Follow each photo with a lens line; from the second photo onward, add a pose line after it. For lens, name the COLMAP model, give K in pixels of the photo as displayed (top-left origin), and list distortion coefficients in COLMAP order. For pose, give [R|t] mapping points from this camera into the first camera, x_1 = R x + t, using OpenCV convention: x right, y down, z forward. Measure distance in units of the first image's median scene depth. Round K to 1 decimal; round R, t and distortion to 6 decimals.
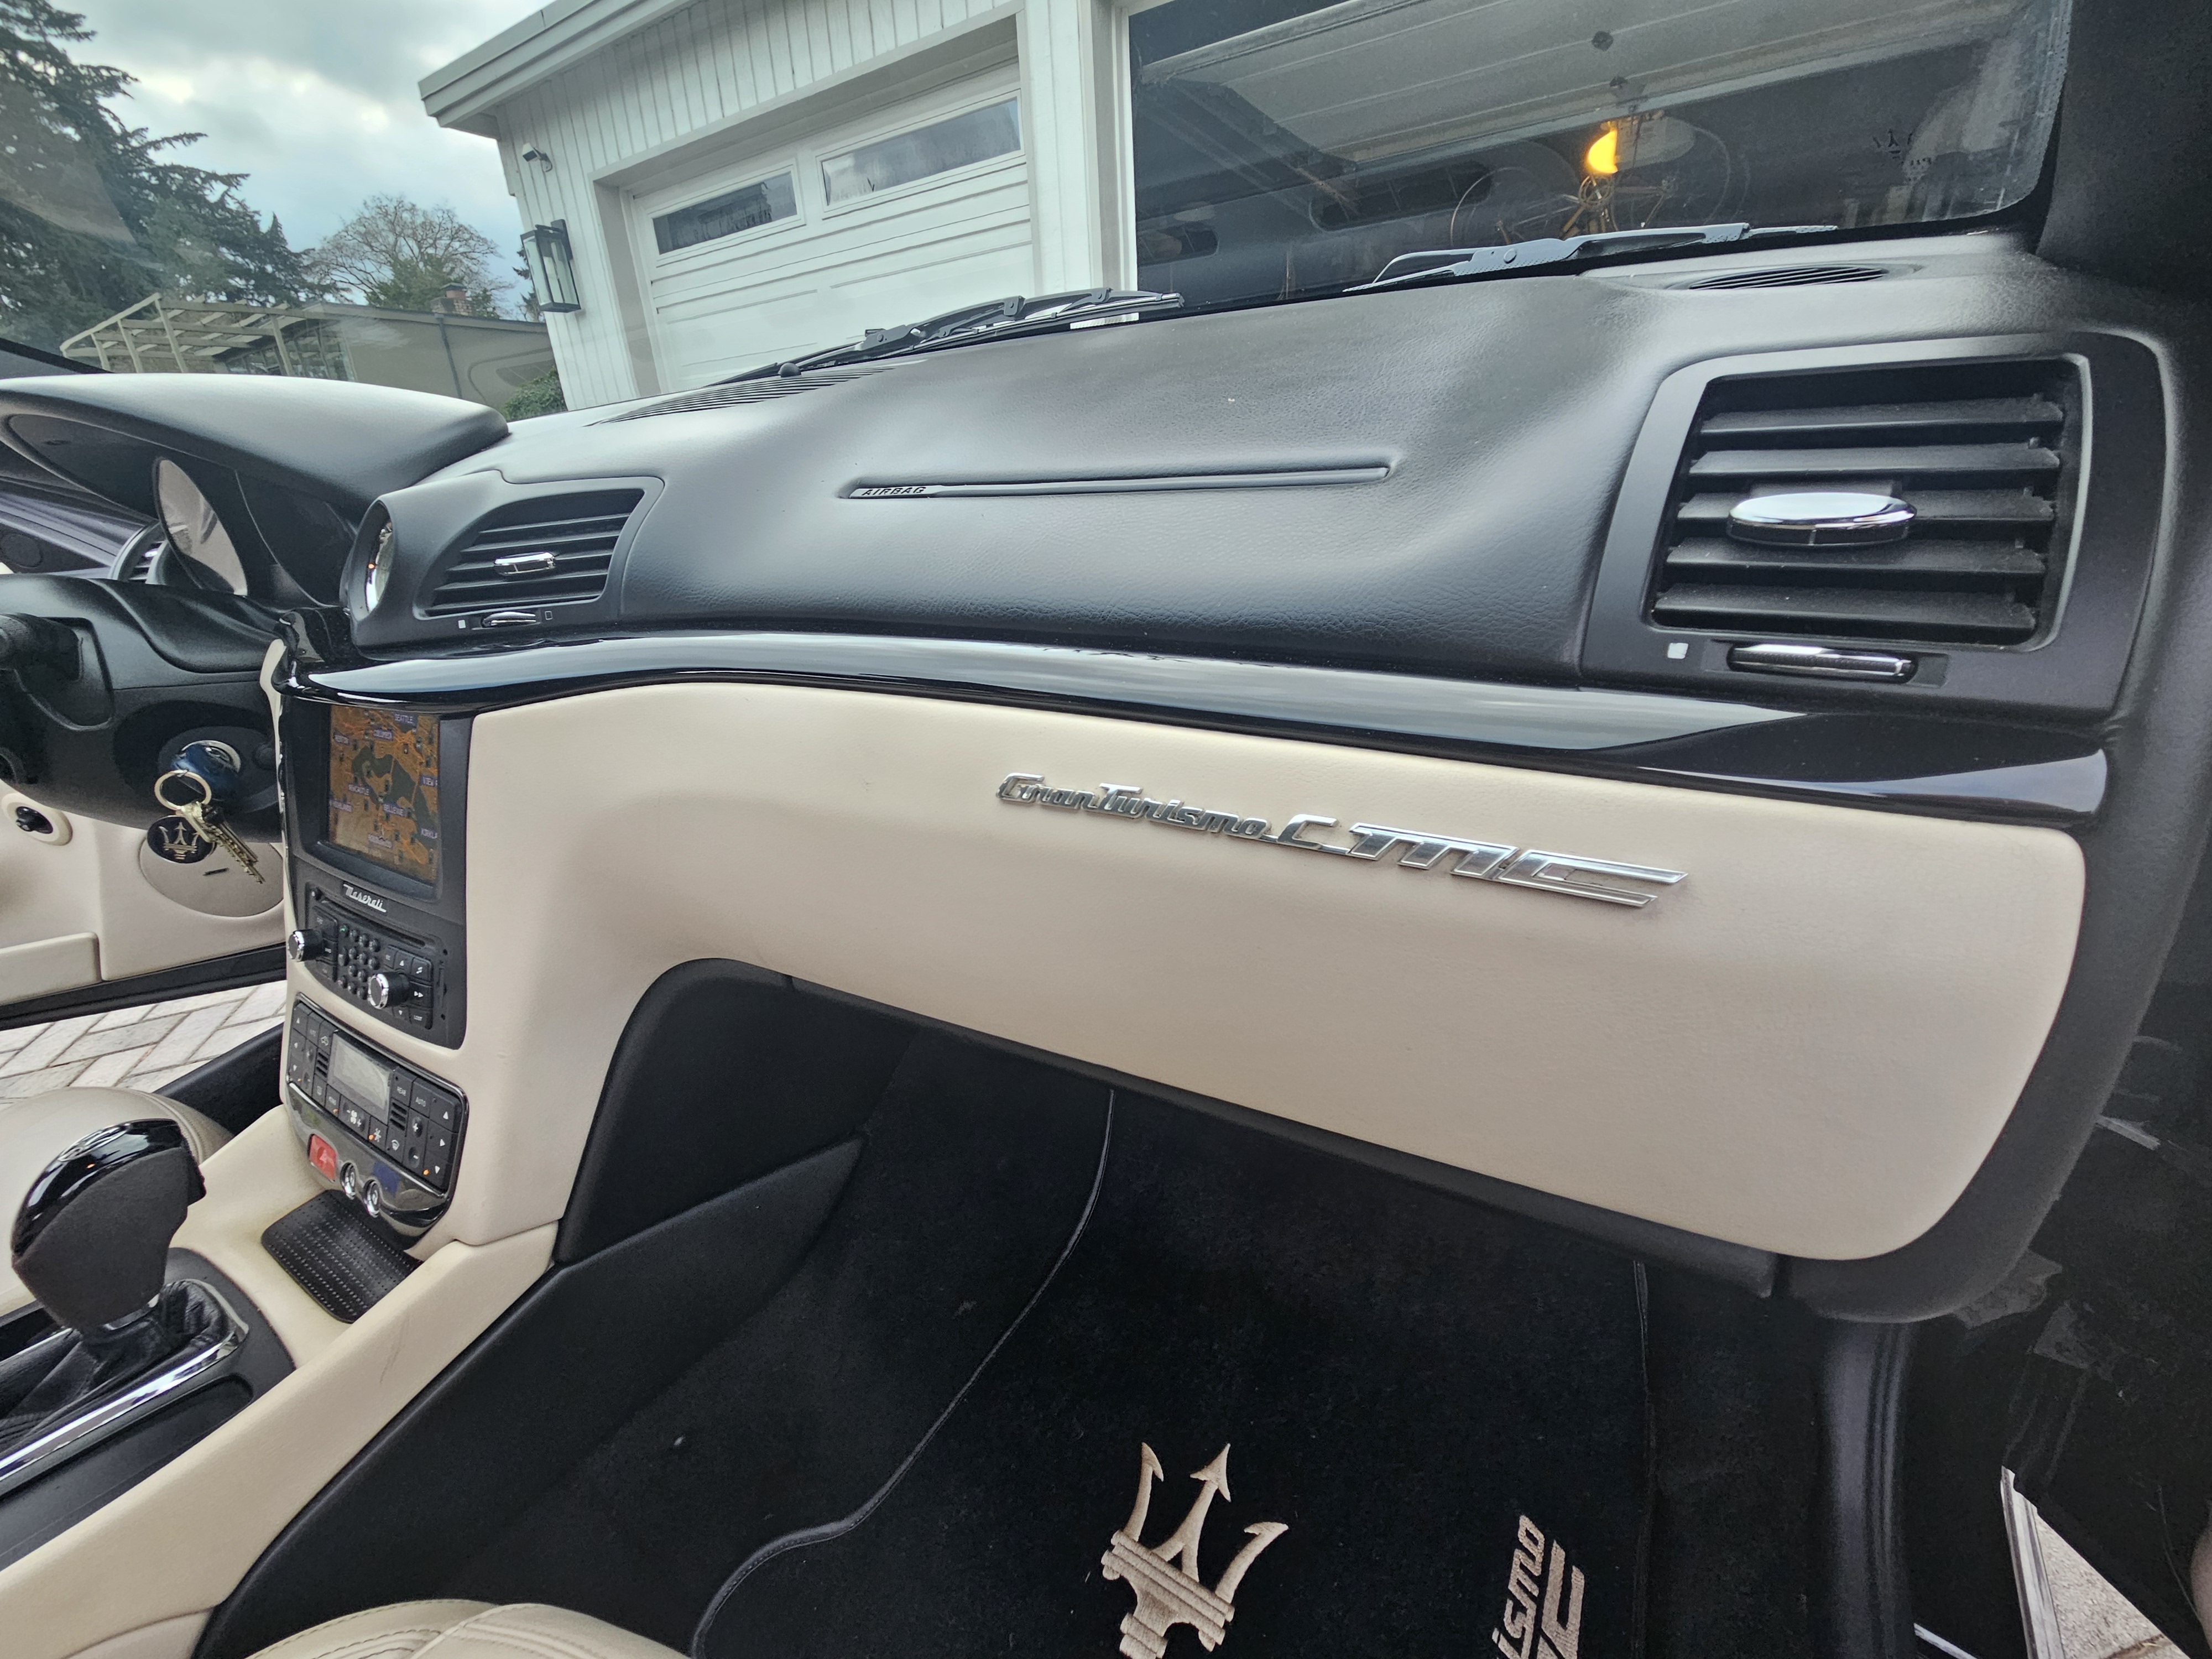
lens RADIAL K [[913.6, 0, 1106.0], [0, 913.6, 829.5], [0, 0, 1]] dist [-0.000691, -0.000183]
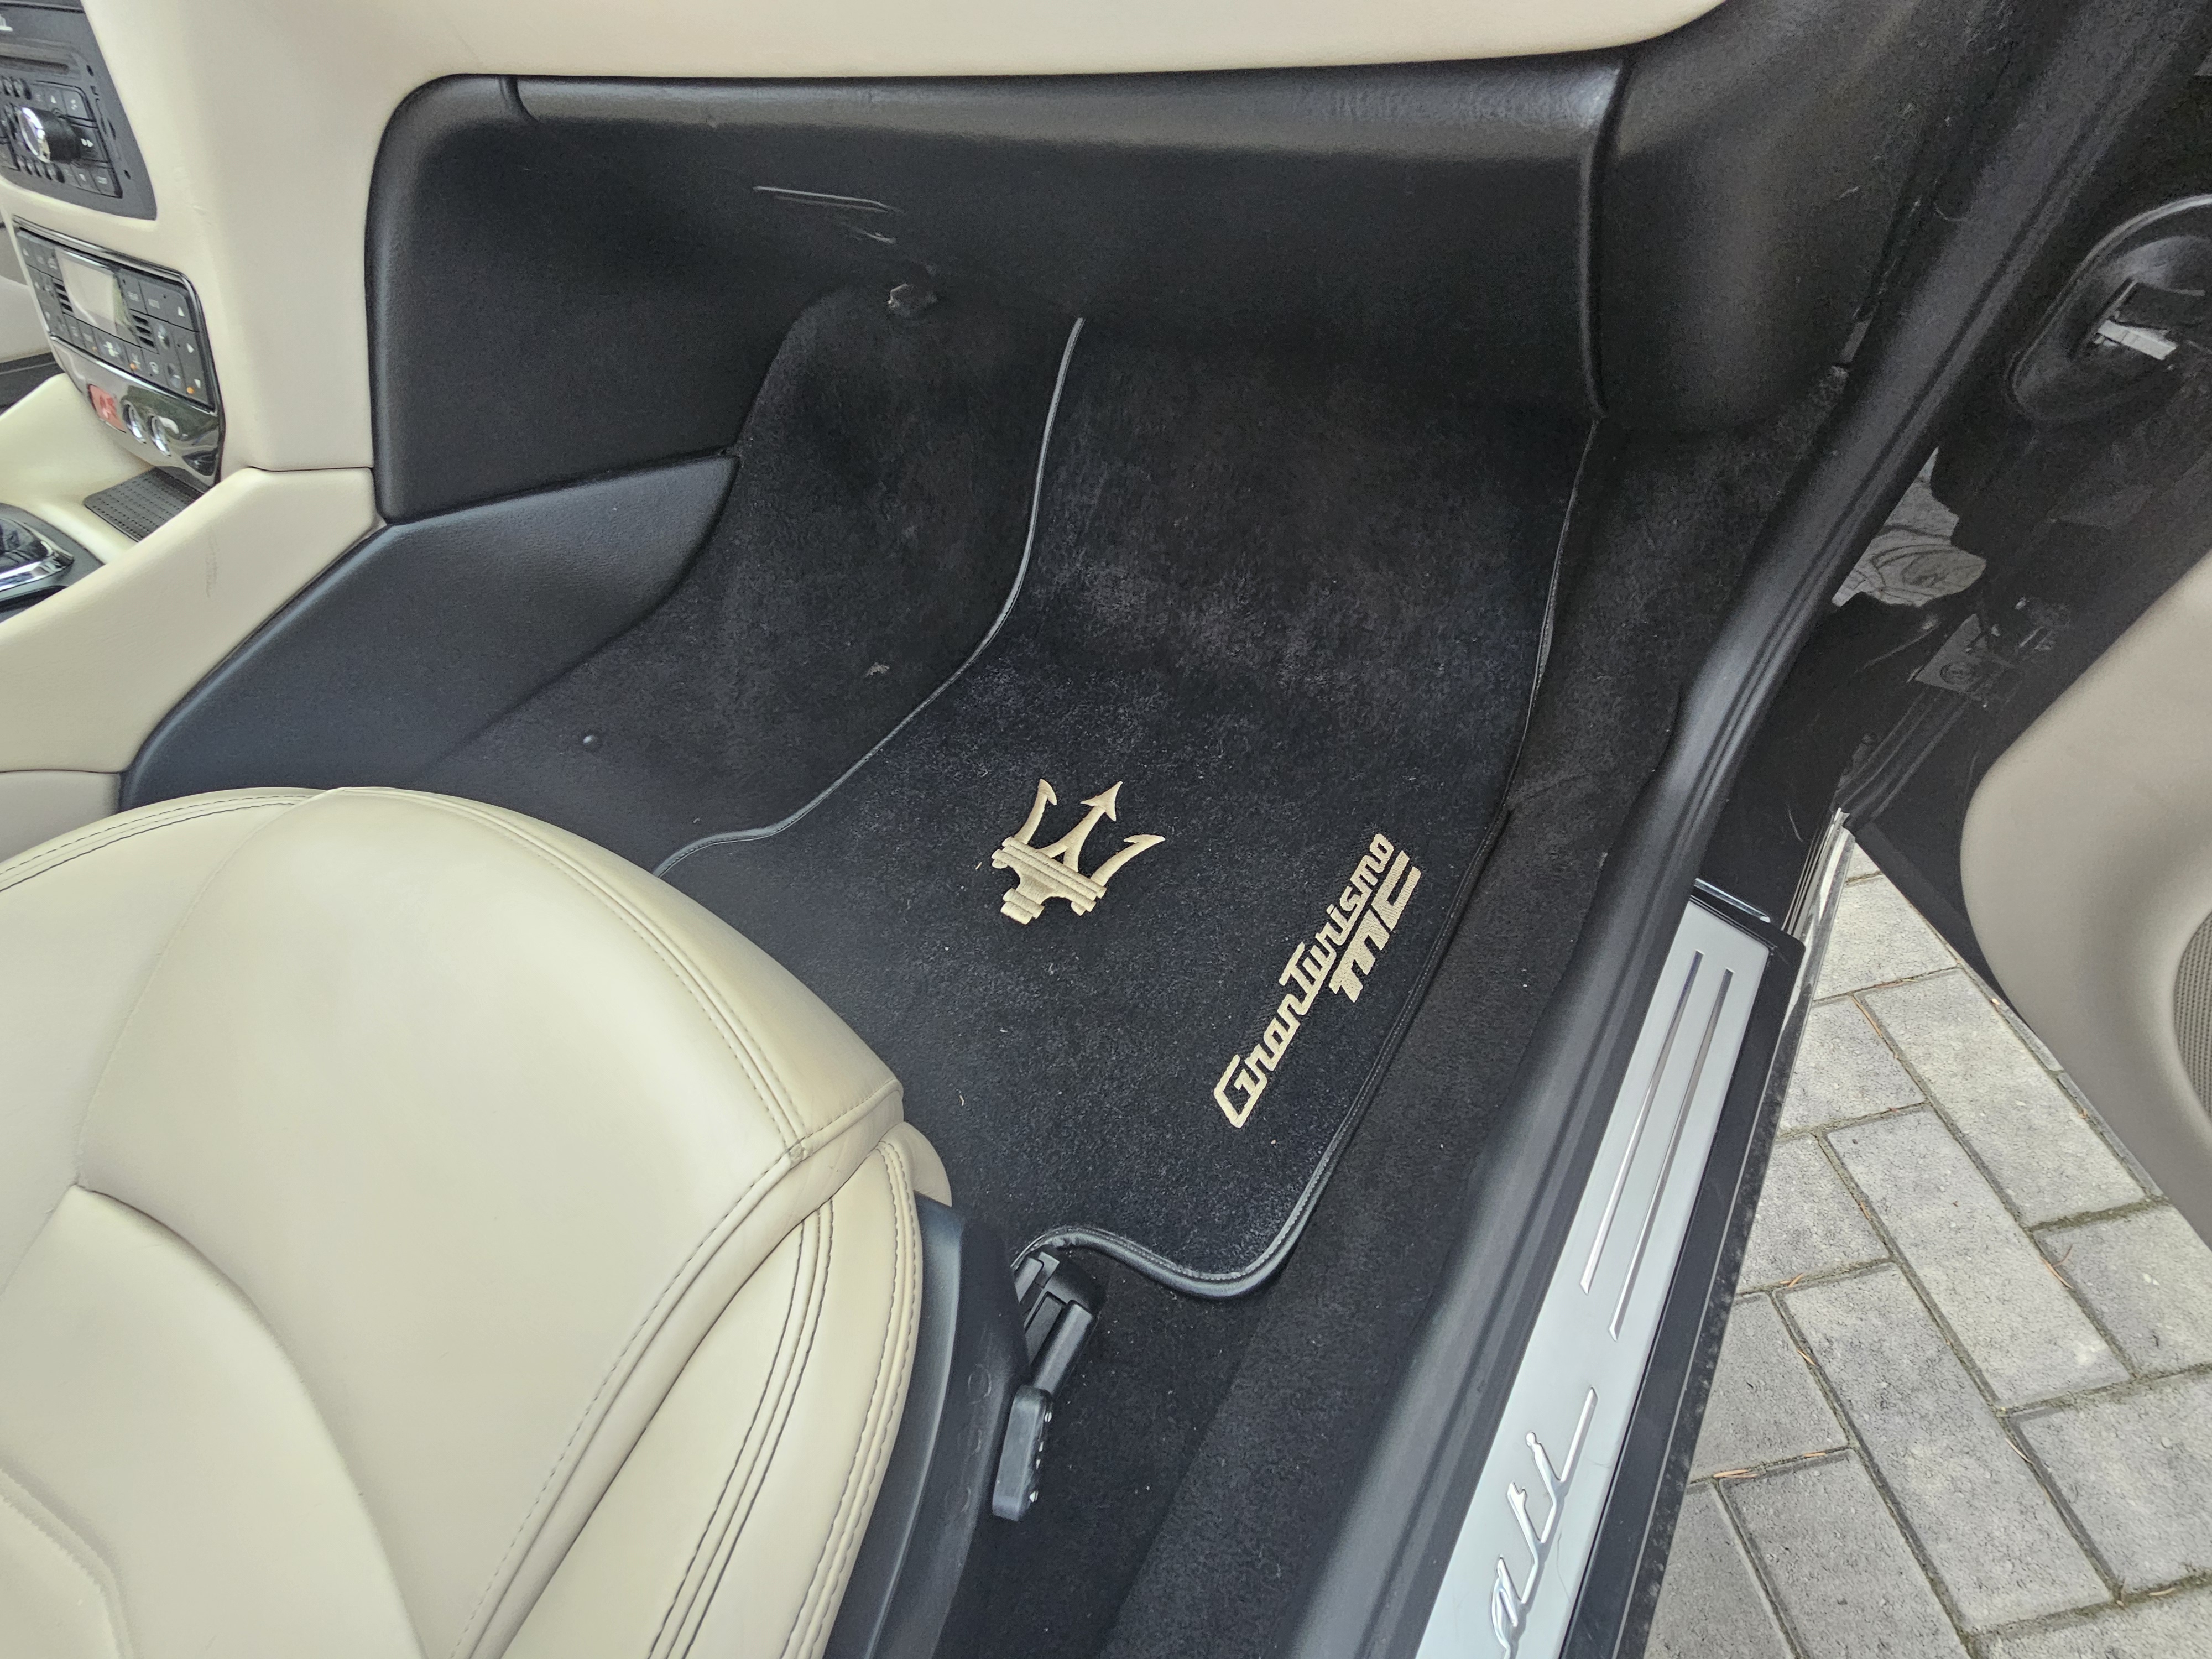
lens RADIAL K [[913.6, 0, 1106.0], [0, 913.6, 829.5], [0, 0, 1]] dist [-0.000691, -0.000183]
pose [[0.999235, 0.038816, -0.004712, 0.142169], [-0.032508, 0.891666, 0.451526, 0.276330], [0.021728, -0.451028, 0.892245, 0.027705]]
